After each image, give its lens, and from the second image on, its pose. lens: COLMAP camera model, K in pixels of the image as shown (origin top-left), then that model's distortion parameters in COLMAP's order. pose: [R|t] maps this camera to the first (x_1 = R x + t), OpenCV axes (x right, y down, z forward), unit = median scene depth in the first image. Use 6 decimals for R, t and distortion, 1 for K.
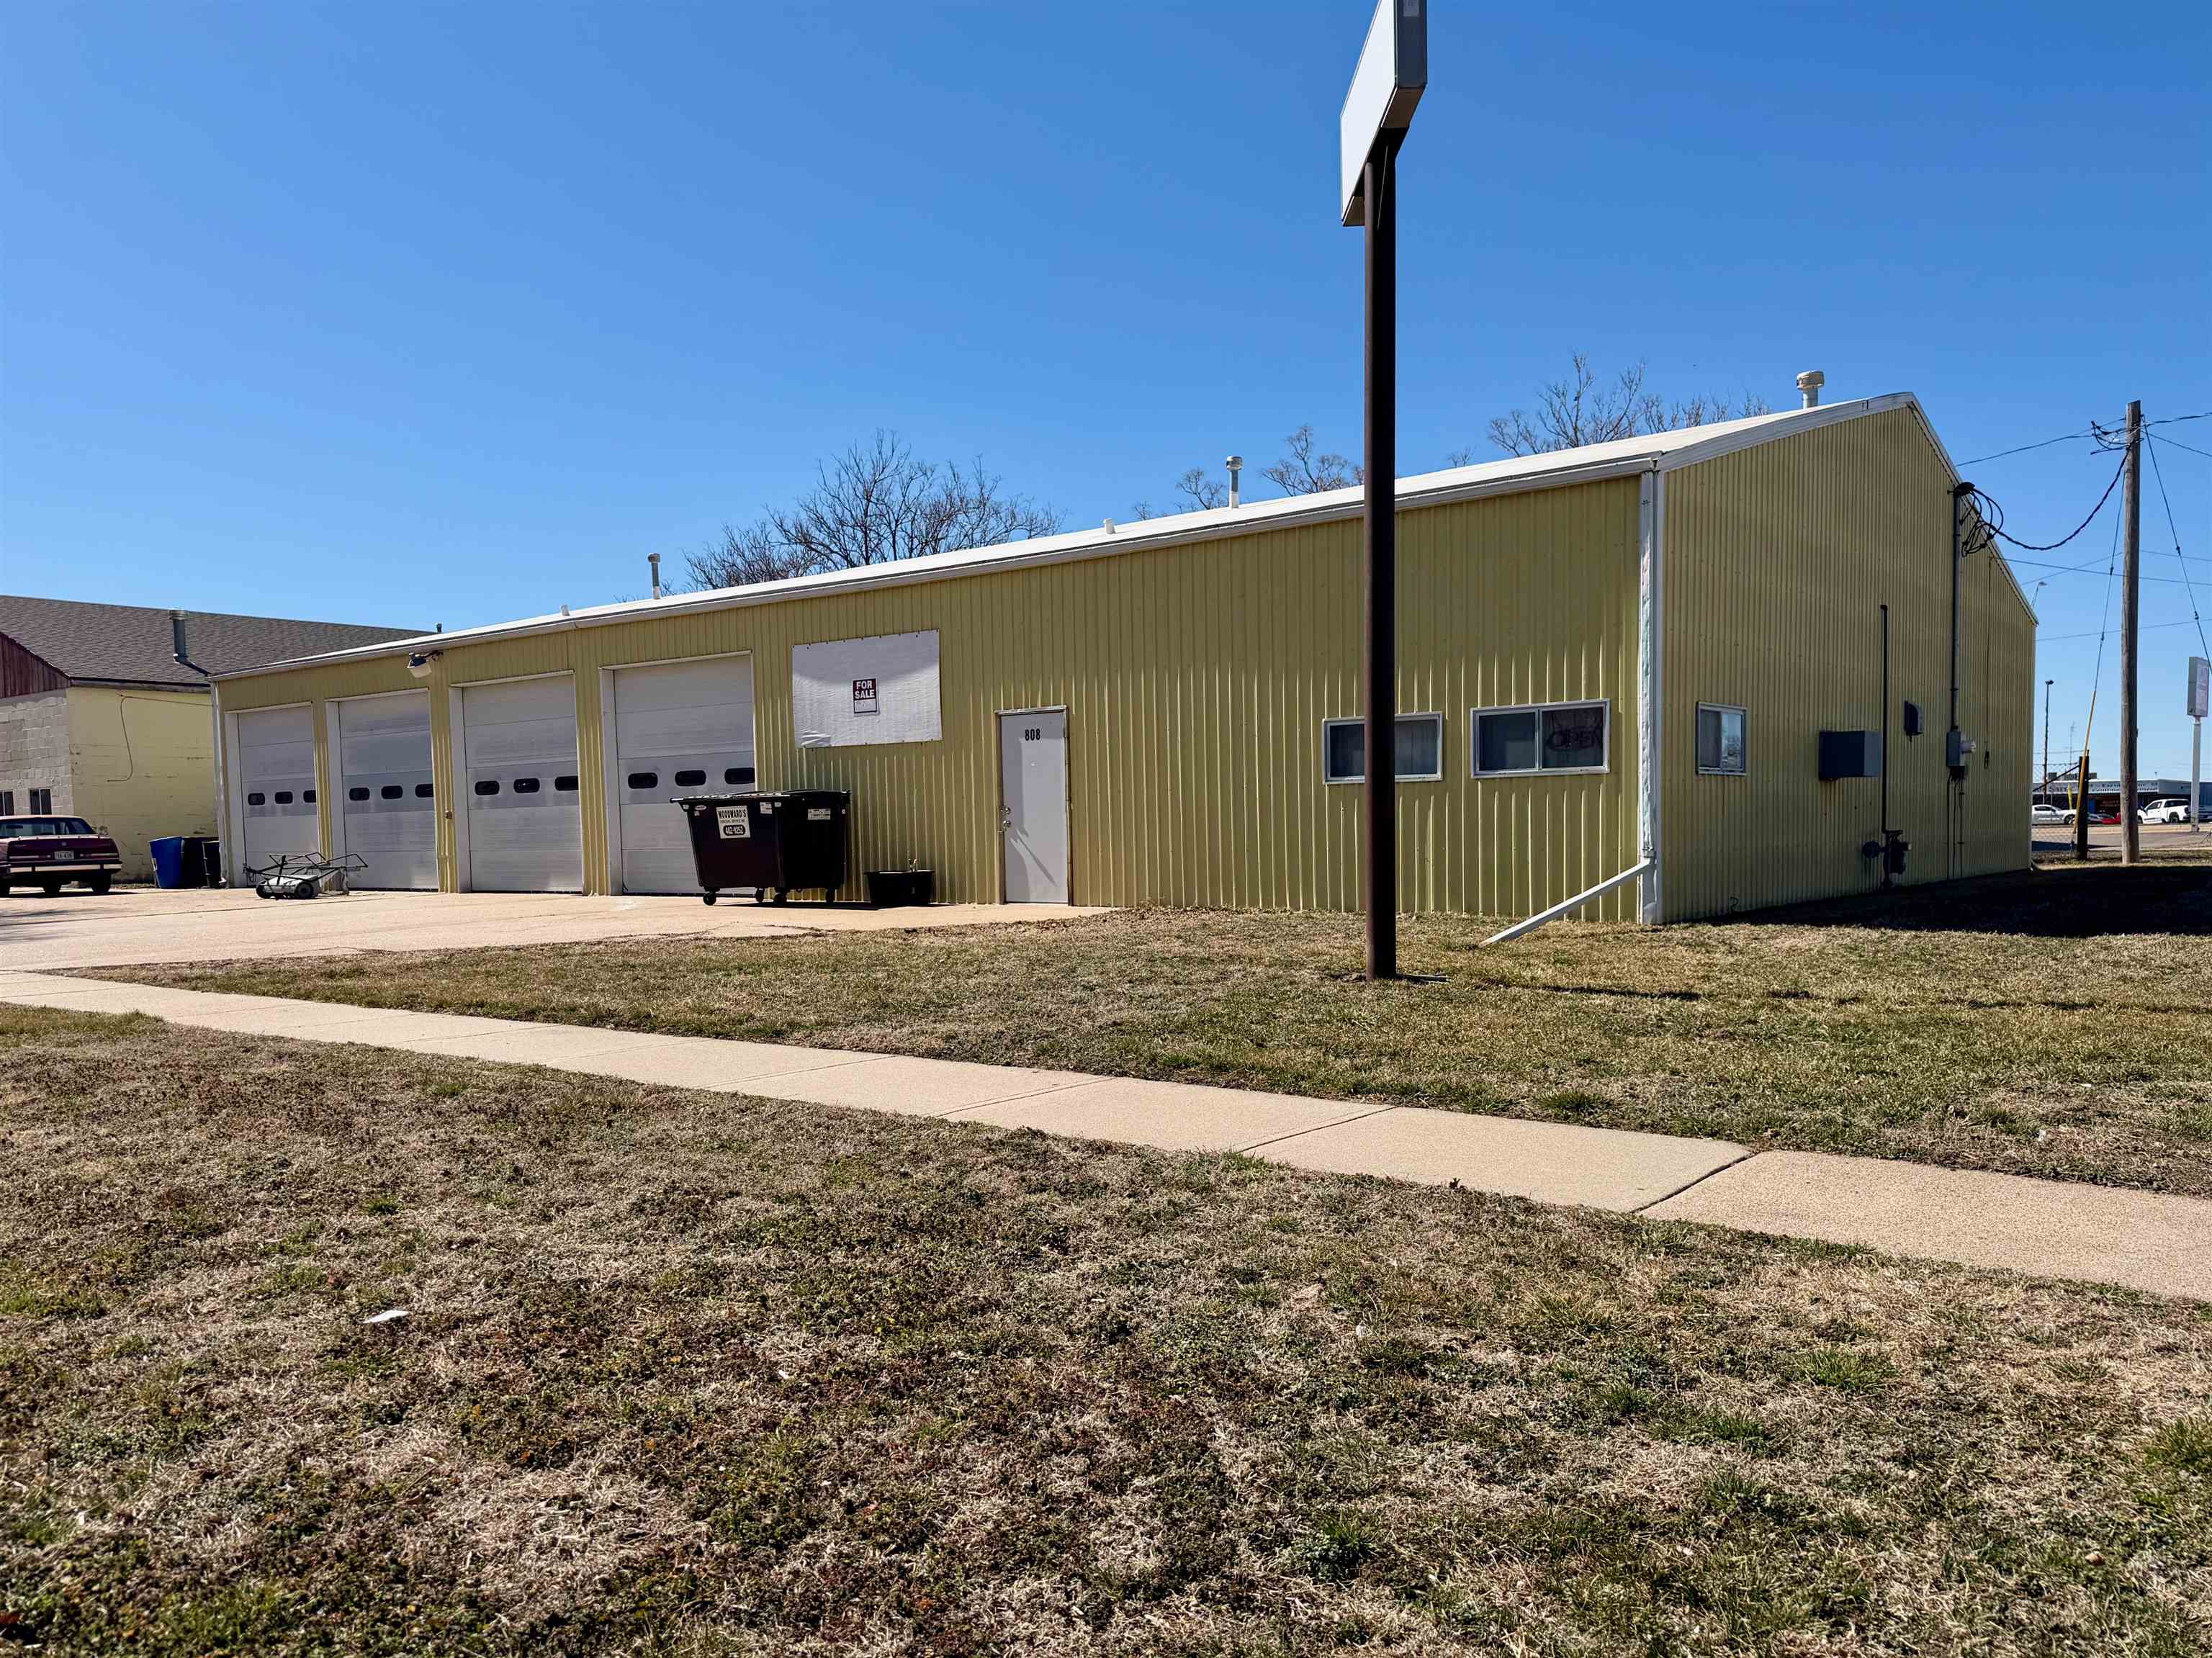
lens RADIAL K [[1649.8, 0, 1112.8], [0, 1649.8, 858.3], [0, 0, 1]] dist [0.088155, -0.129642]
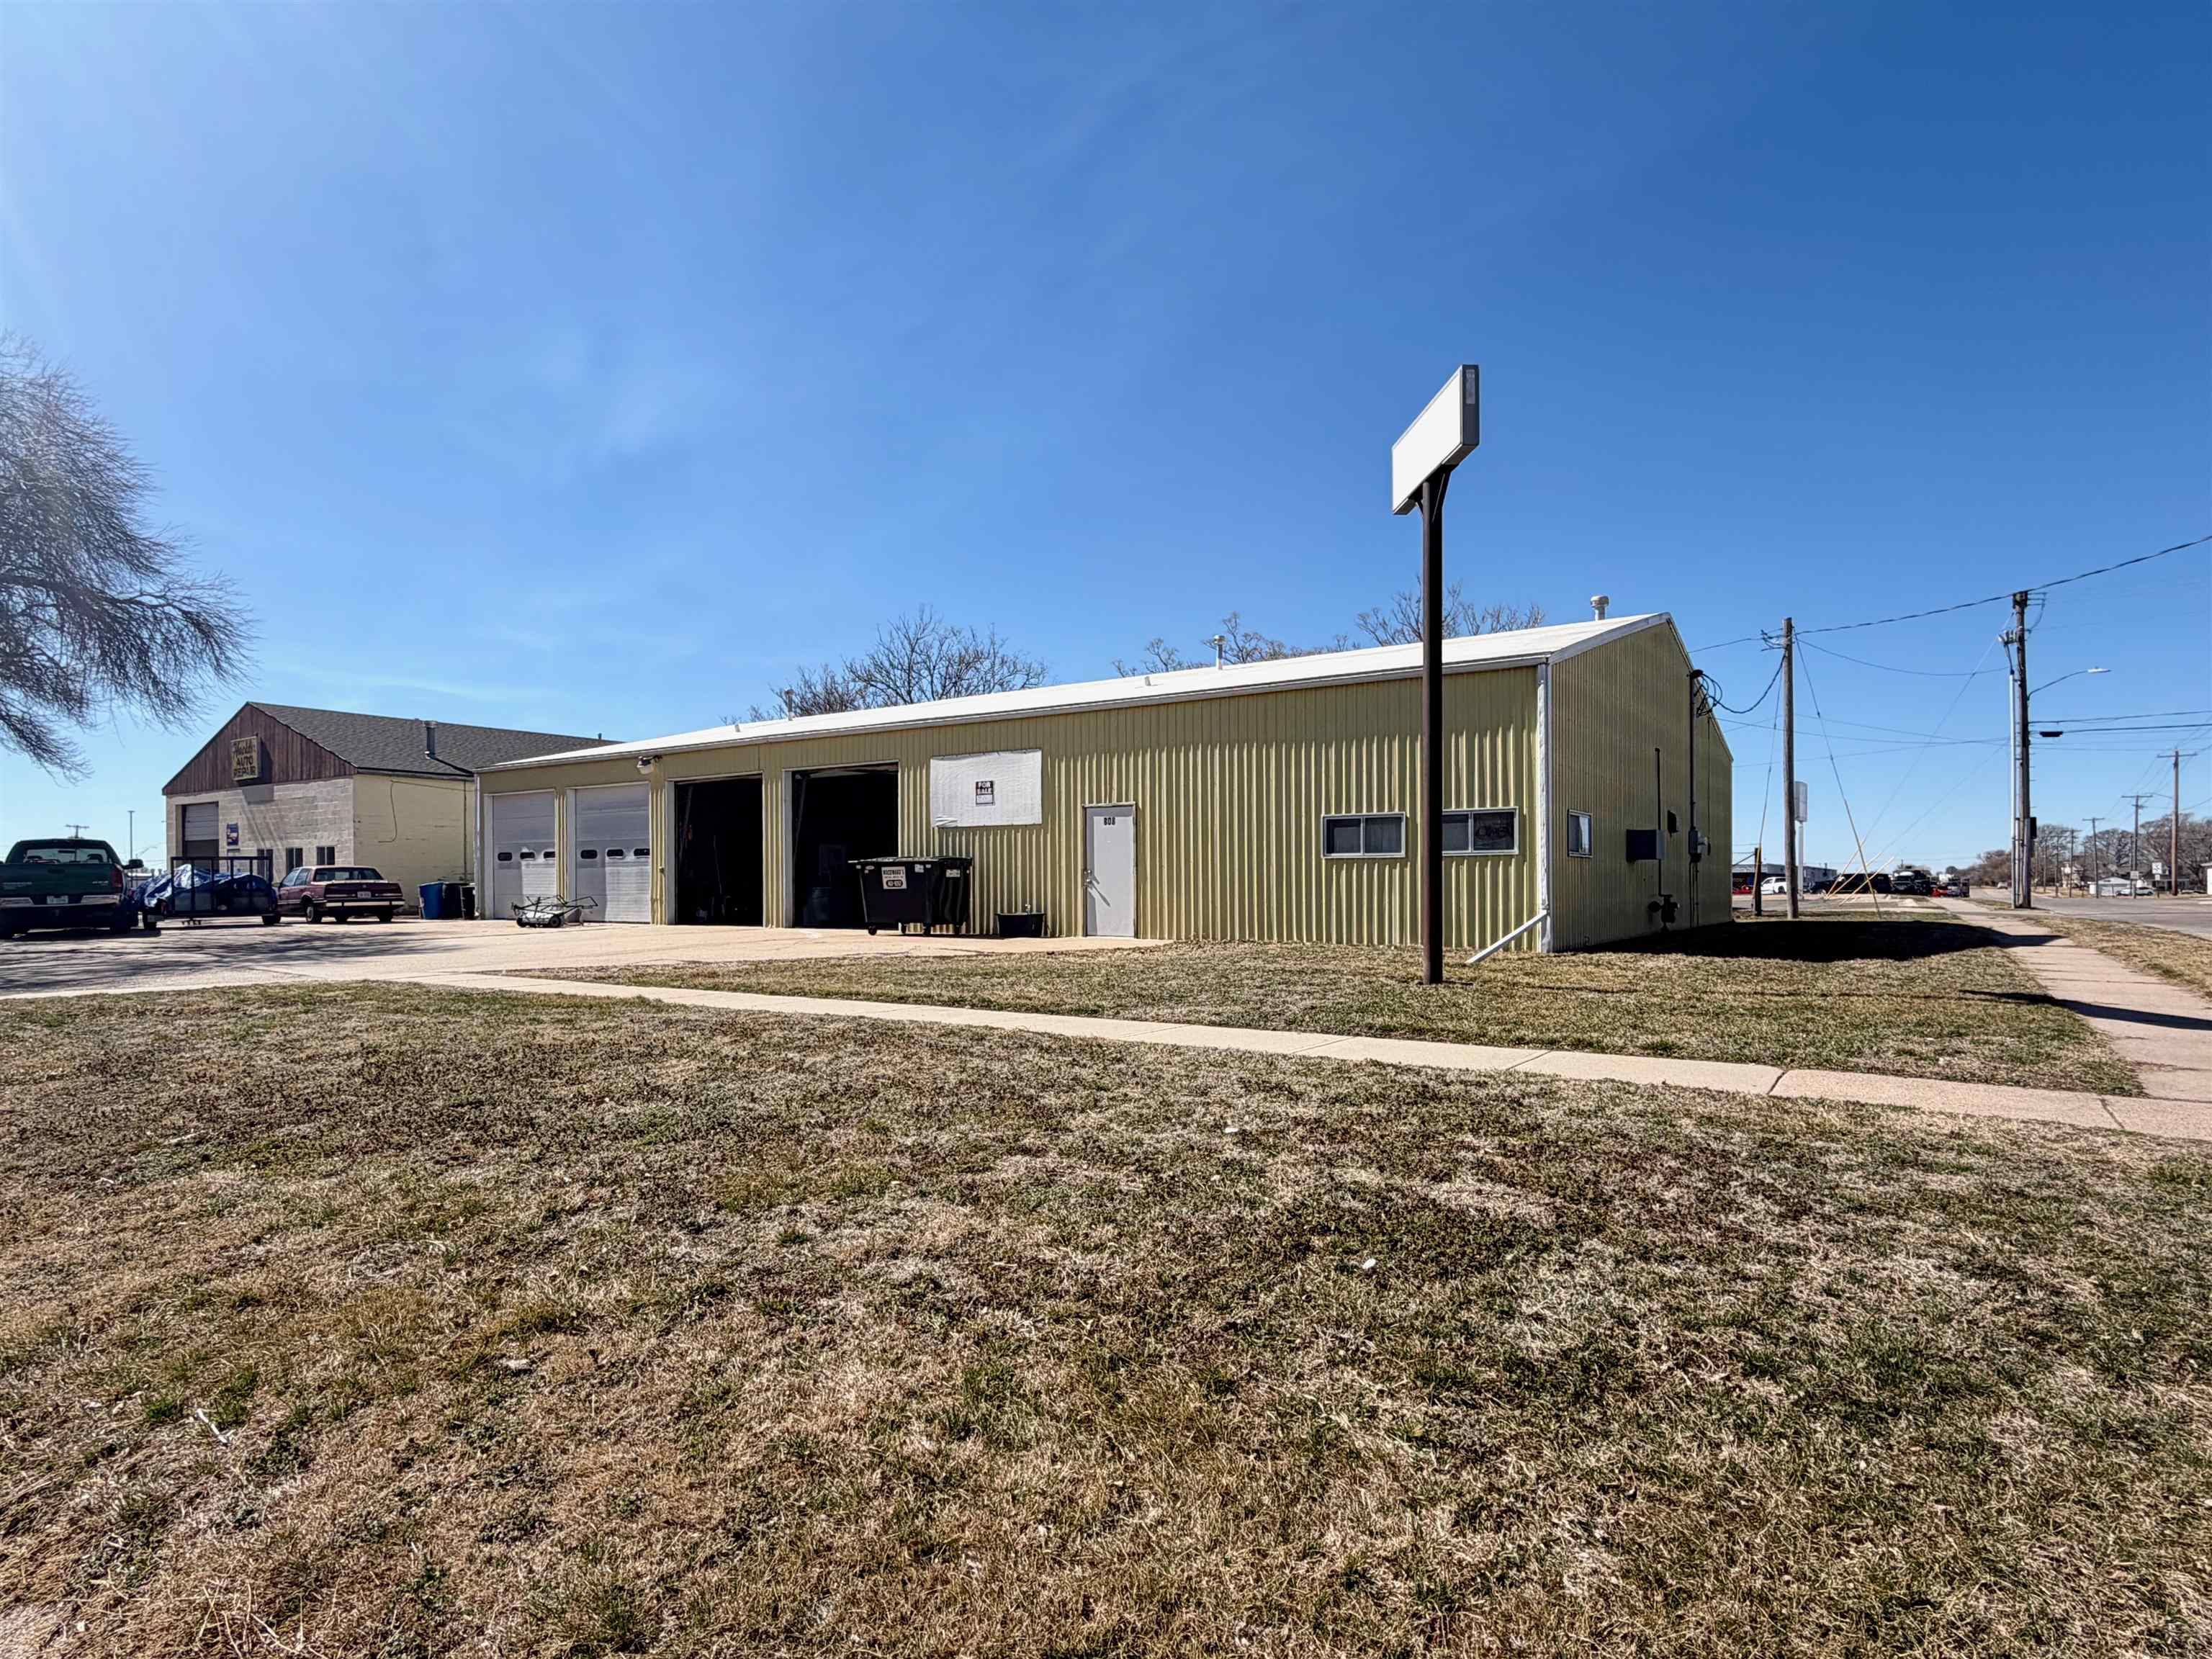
lens RADIAL K [[1206.4, 0, 1109.4], [0, 1206.4, 831.3], [0, 0, 1]] dist [-0.021080, 0.030283]
pose [[0.997738, 0.017426, 0.064930, -0.108629], [-0.013219, 0.997819, -0.064678, 0.003298], [-0.065916, 0.063673, 0.995792, -0.064592]]
